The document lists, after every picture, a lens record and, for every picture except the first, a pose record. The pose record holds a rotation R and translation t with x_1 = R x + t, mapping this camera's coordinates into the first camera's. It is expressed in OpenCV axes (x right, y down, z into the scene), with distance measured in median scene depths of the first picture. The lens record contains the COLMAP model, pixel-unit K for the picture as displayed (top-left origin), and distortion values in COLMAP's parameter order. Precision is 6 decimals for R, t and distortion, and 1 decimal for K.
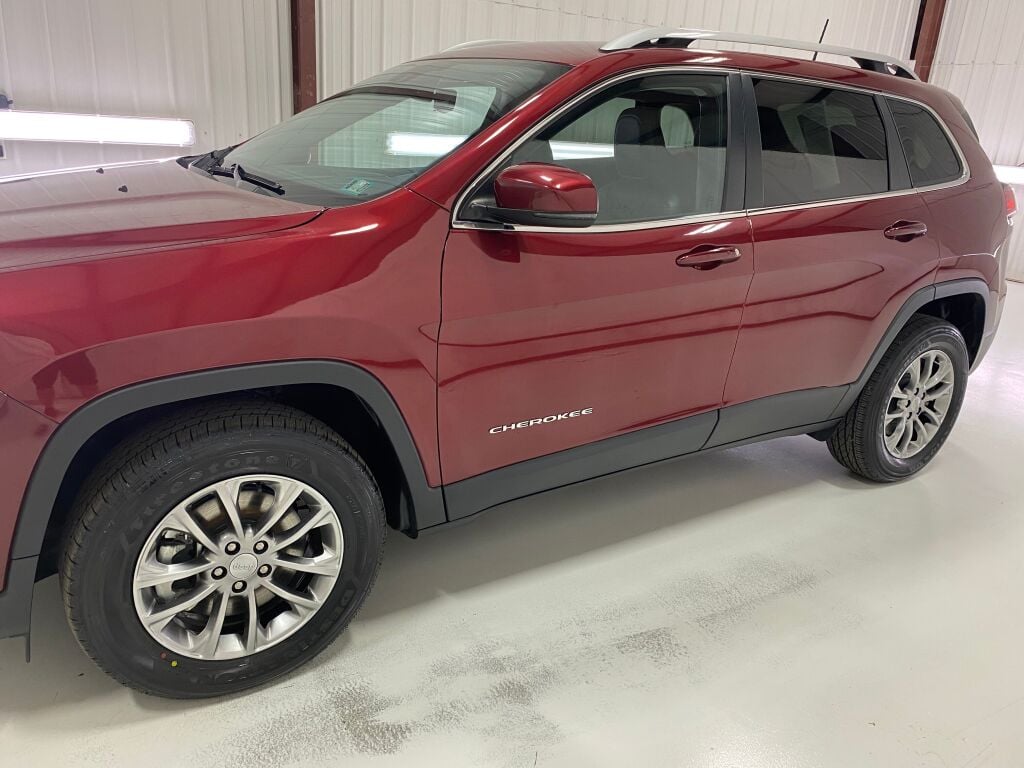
lens RADIAL K [[794.1, 0, 512.0], [0, 794.1, 384.0], [0, 0, 1]] dist [0.021603, -0.010961]
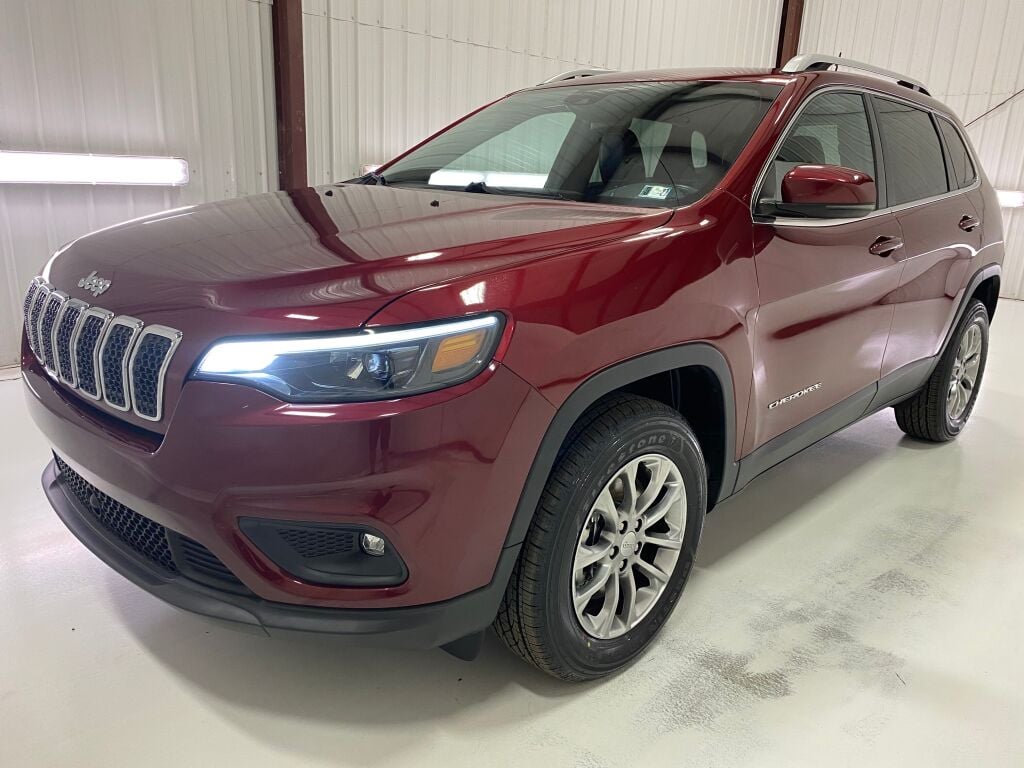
lens RADIAL K [[794.1, 0, 512.0], [0, 794.1, 384.0], [0, 0, 1]] dist [0.021603, -0.010961]
pose [[0.971951, -0.086824, 0.218569, -0.580236], [0.097311, 0.994541, -0.037664, 0.033346], [-0.214106, 0.057876, 0.975094, -0.011263]]
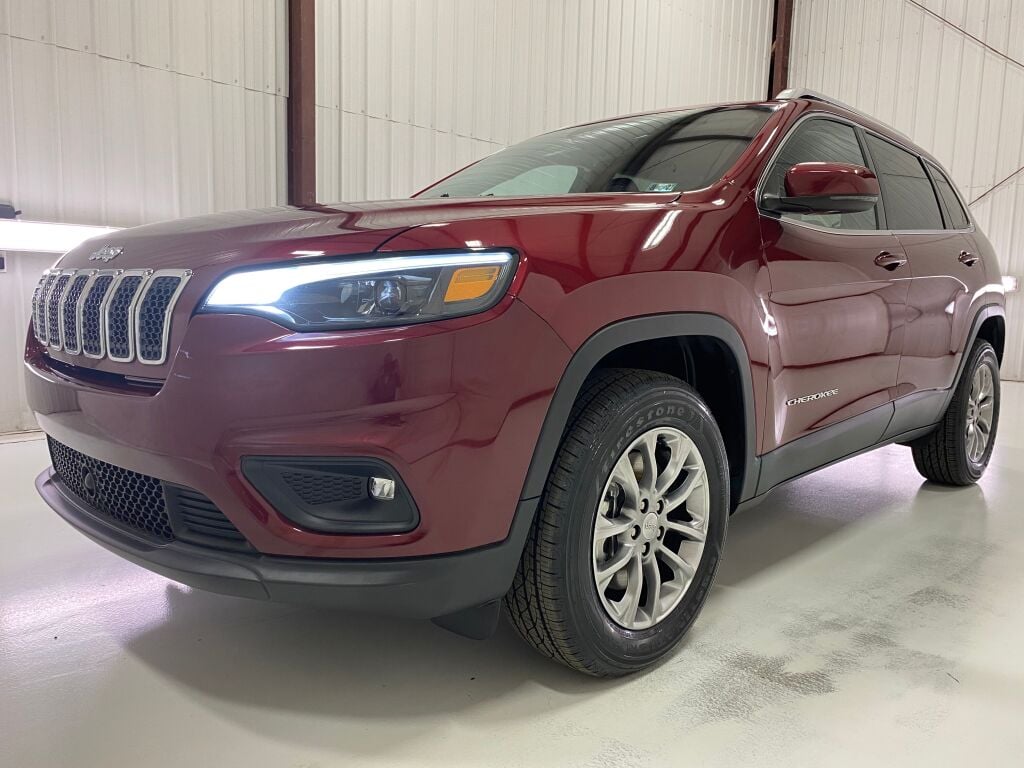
lens RADIAL K [[796.0, 0, 512.2], [0, 796.0, 371.4], [0, 0, 1]] dist [0.010980, 0.003207]
pose [[0.971433, -0.063918, 0.228546, -0.598007], [0.111506, 0.973055, -0.201816, 0.183650], [-0.209488, 0.221535, 0.952385, 0.031228]]
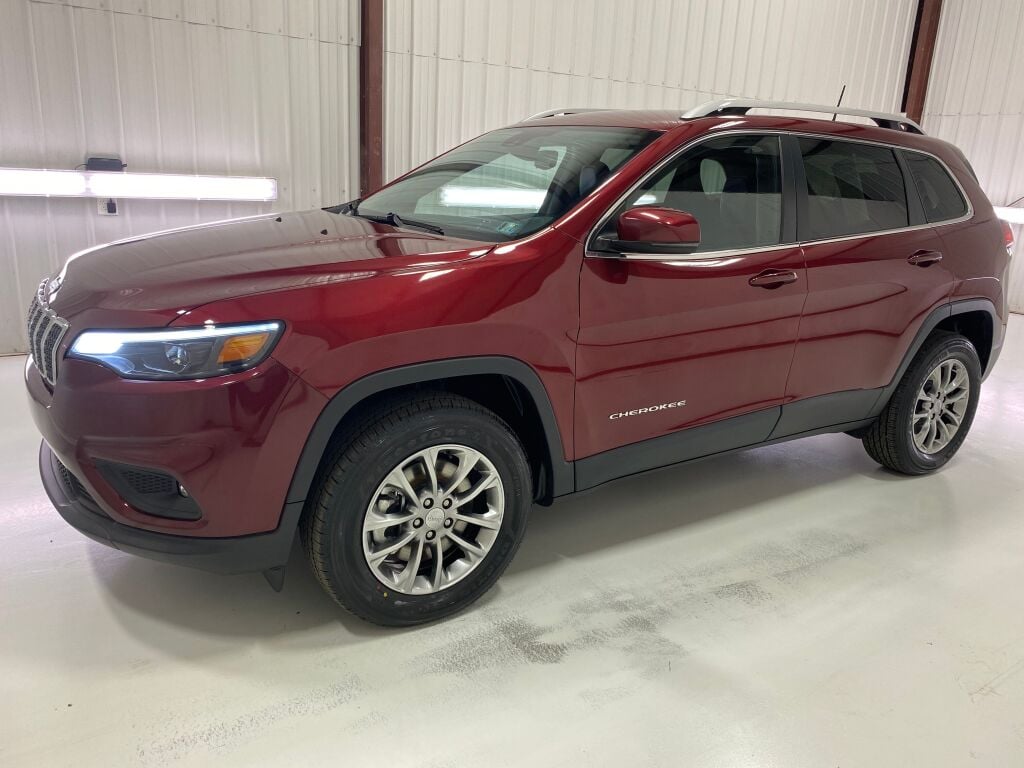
lens RADIAL K [[790.1, 0, 505.5], [0, 790.1, 375.1], [0, 0, 1]] dist [0.025777, -0.006424]
pose [[0.999864, -0.016474, -0.000759, -0.180448], [0.016381, 0.997446, -0.069519, 0.073059], [0.001902, 0.069497, 0.997580, -0.237281]]
